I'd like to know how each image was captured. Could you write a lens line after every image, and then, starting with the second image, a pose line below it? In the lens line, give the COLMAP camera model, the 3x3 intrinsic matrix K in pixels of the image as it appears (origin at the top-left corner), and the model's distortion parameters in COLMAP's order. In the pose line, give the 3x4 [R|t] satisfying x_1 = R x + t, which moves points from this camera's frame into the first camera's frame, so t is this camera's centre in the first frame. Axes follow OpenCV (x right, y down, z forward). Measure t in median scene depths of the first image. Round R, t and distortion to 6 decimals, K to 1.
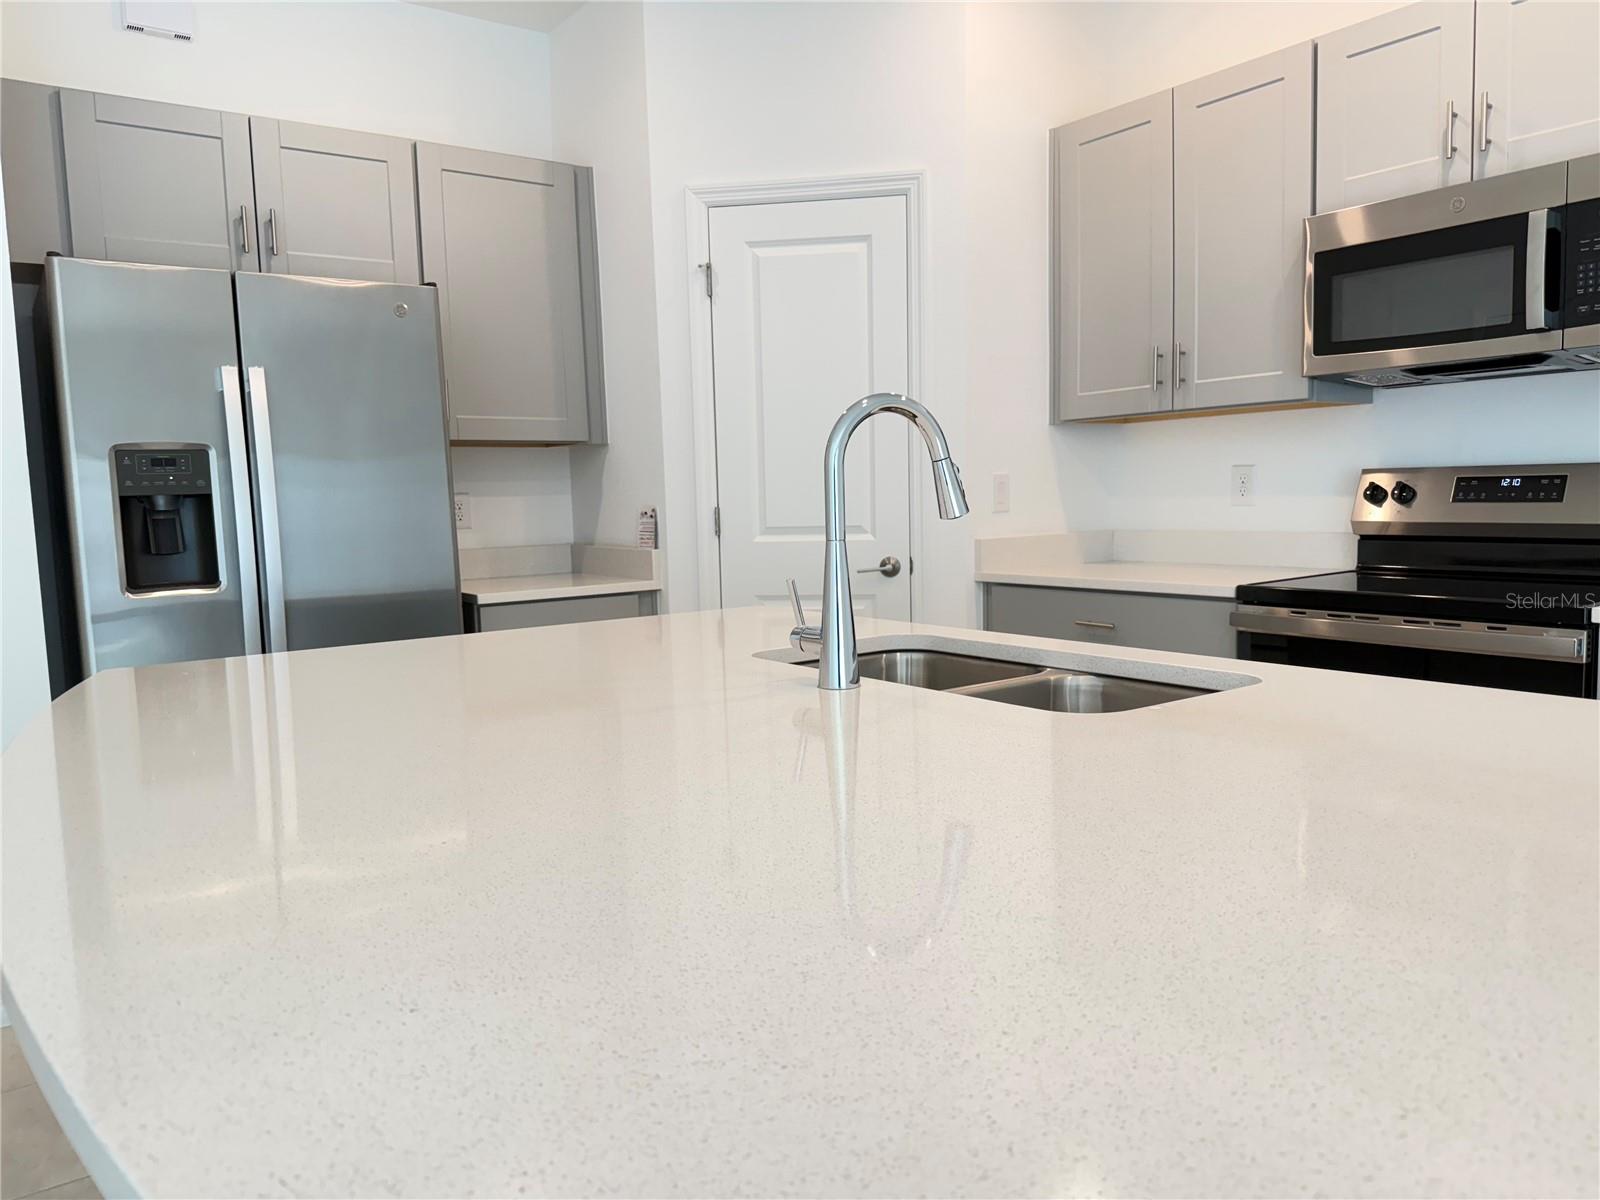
lens RADIAL K [[1119.9, 0, 824.4], [0, 1119.9, 625.9], [0, 0, 1]] dist [0.100943, -0.216954]
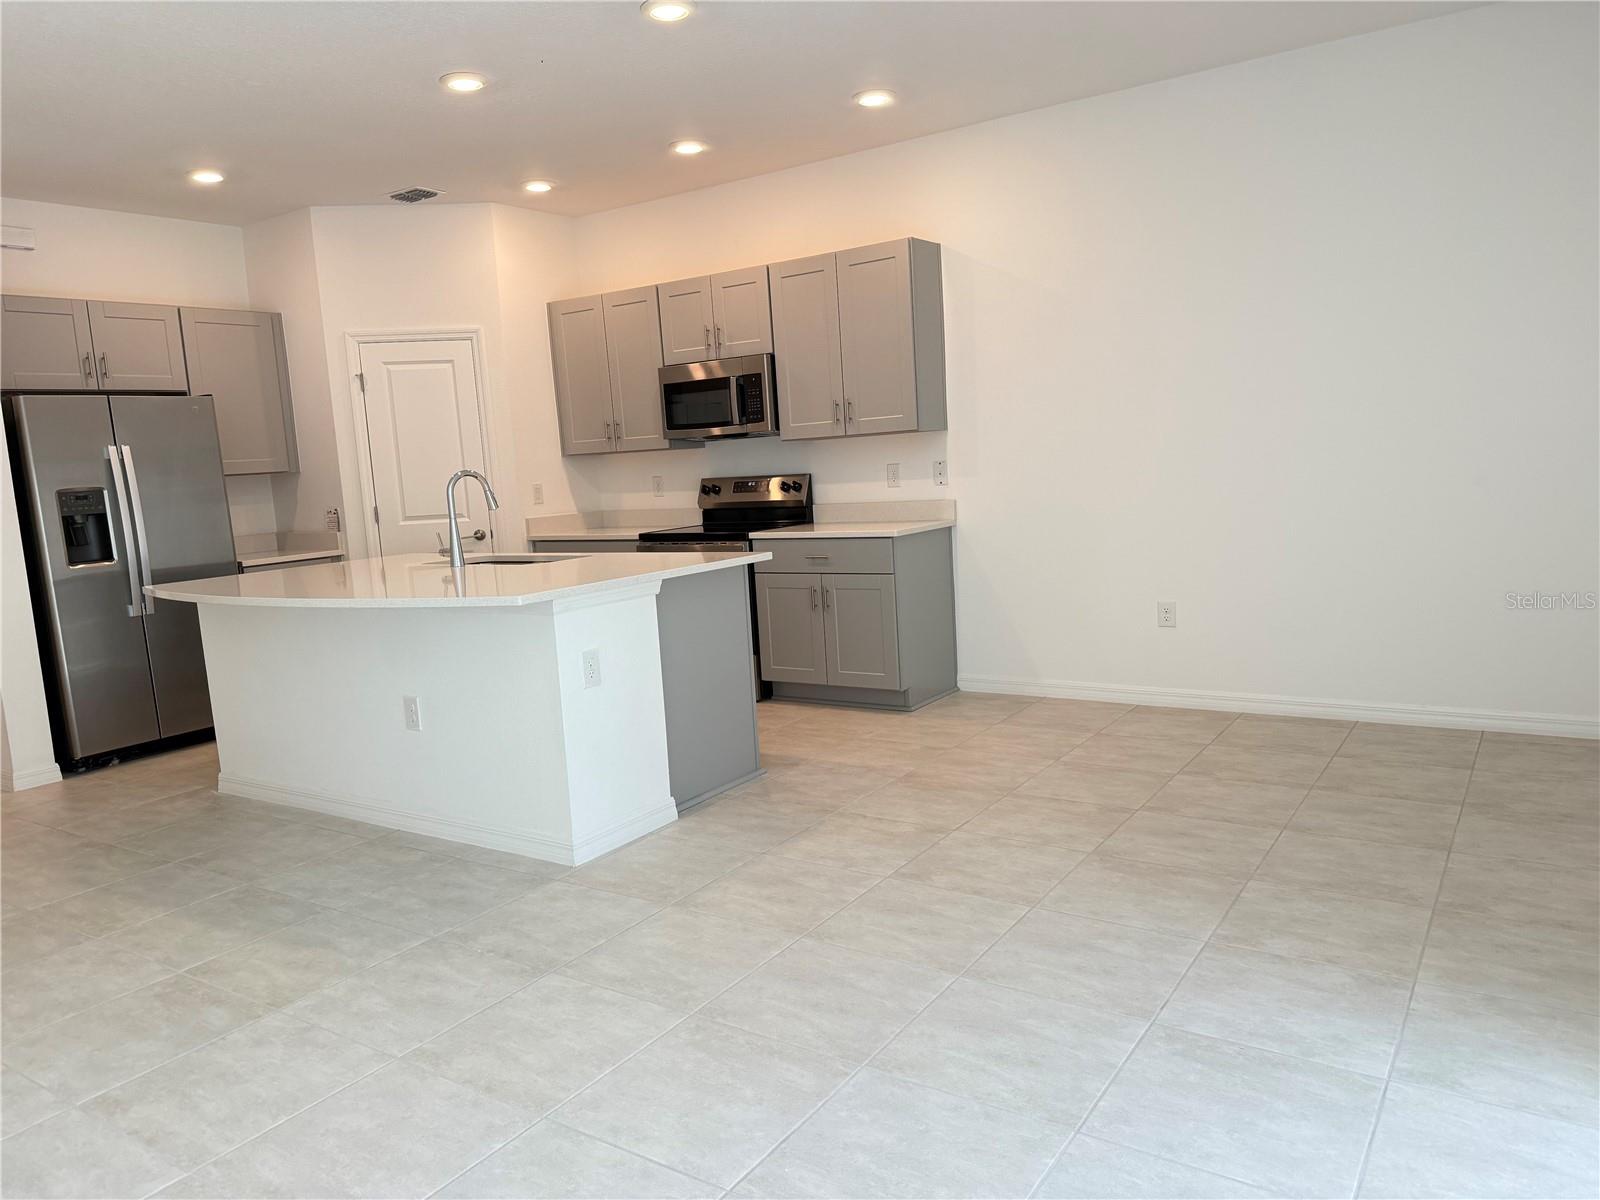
lens RADIAL K [[1119.9, 0, 824.4], [0, 1119.9, 625.9], [0, 0, 1]] dist [0.100943, -0.216954]
pose [[0.941415, -0.076835, 0.328381, -0.032387], [0.071611, 0.997040, 0.027992, 0.093874], [-0.329560, -0.002837, 0.944131, -1.043072]]
